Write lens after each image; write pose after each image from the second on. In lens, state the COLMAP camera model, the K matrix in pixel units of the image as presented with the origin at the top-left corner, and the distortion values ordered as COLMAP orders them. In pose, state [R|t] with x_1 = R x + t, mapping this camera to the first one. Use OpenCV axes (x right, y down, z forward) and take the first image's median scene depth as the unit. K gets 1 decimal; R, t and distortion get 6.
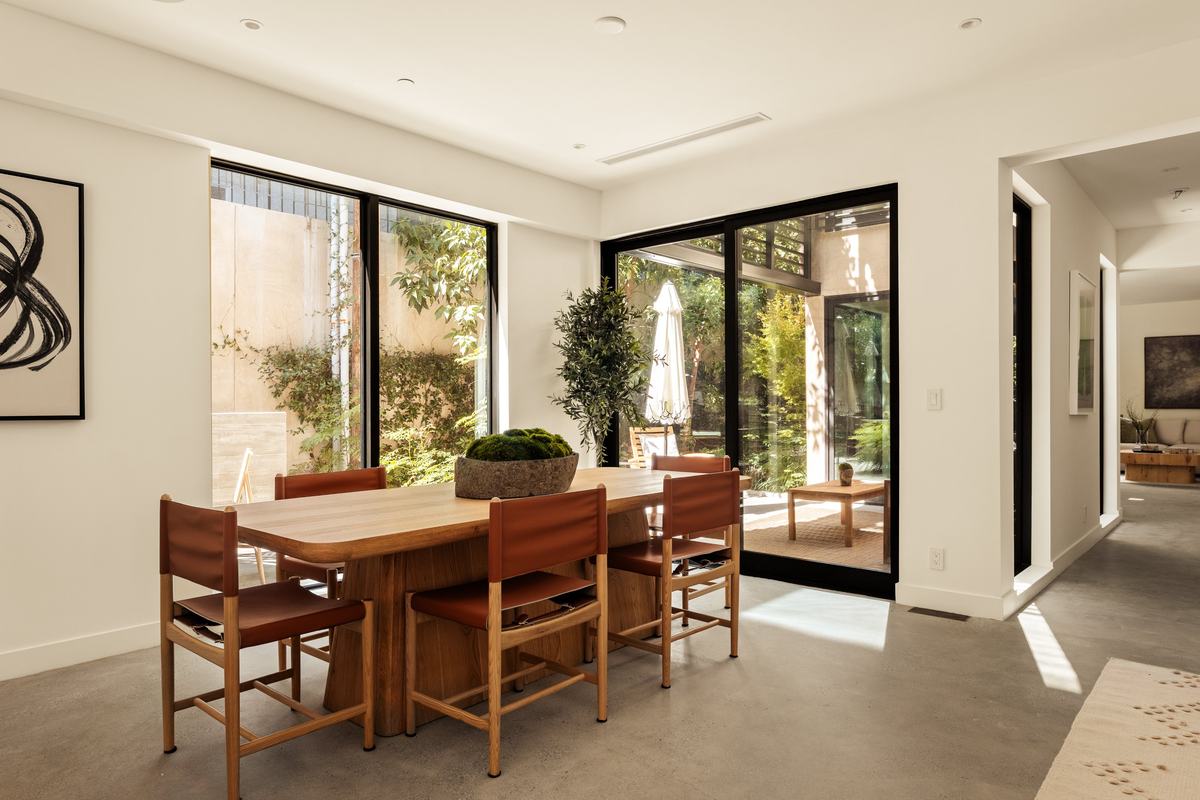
lens RADIAL K [[731.9, 0, 590.9], [0, 731.9, 403.6], [0, 0, 1]] dist [0.001711, -0.003732]
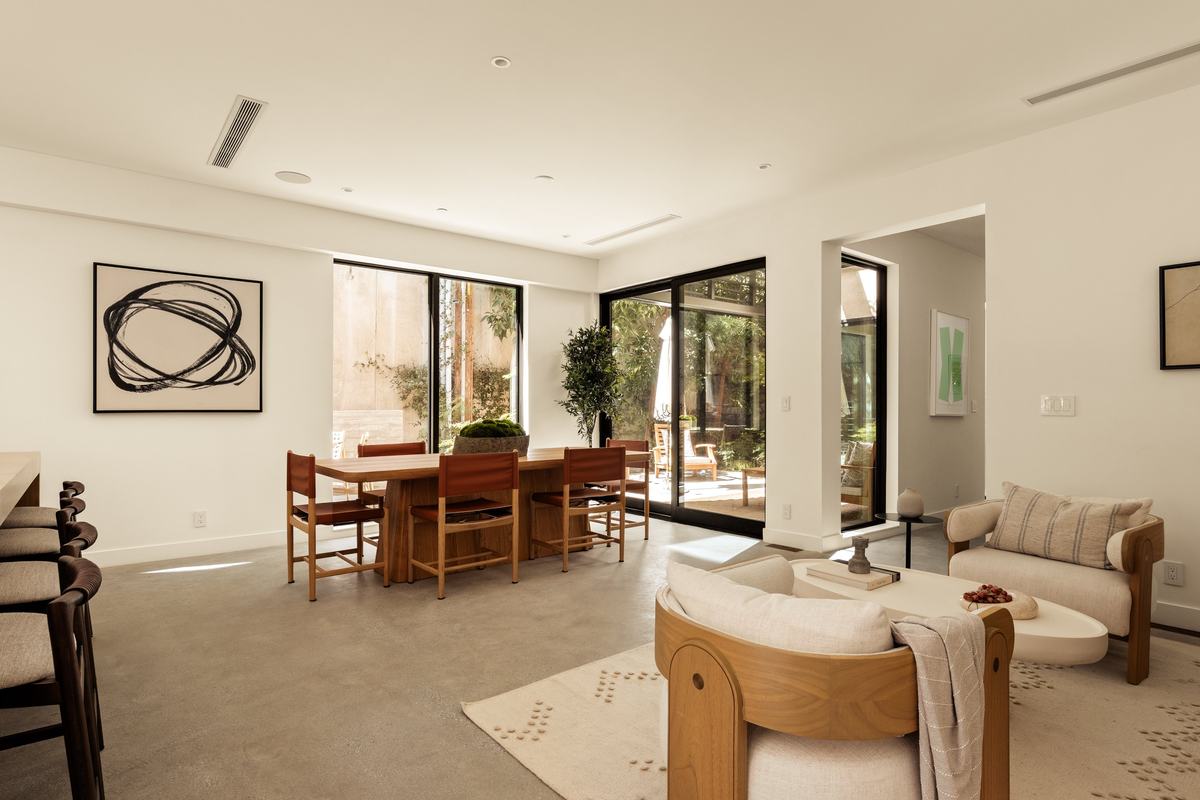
lens RADIAL K [[637.4, 0, 612.0], [0, 637.4, 405.6], [0, 0, 1]] dist [-0.007577, -0.000776]
pose [[0.986953, 0.005562, -0.160911, 0.409164], [-0.005852, 0.999982, -0.001327, 0.002469], [0.160901, 0.002252, 0.986968, -0.405577]]
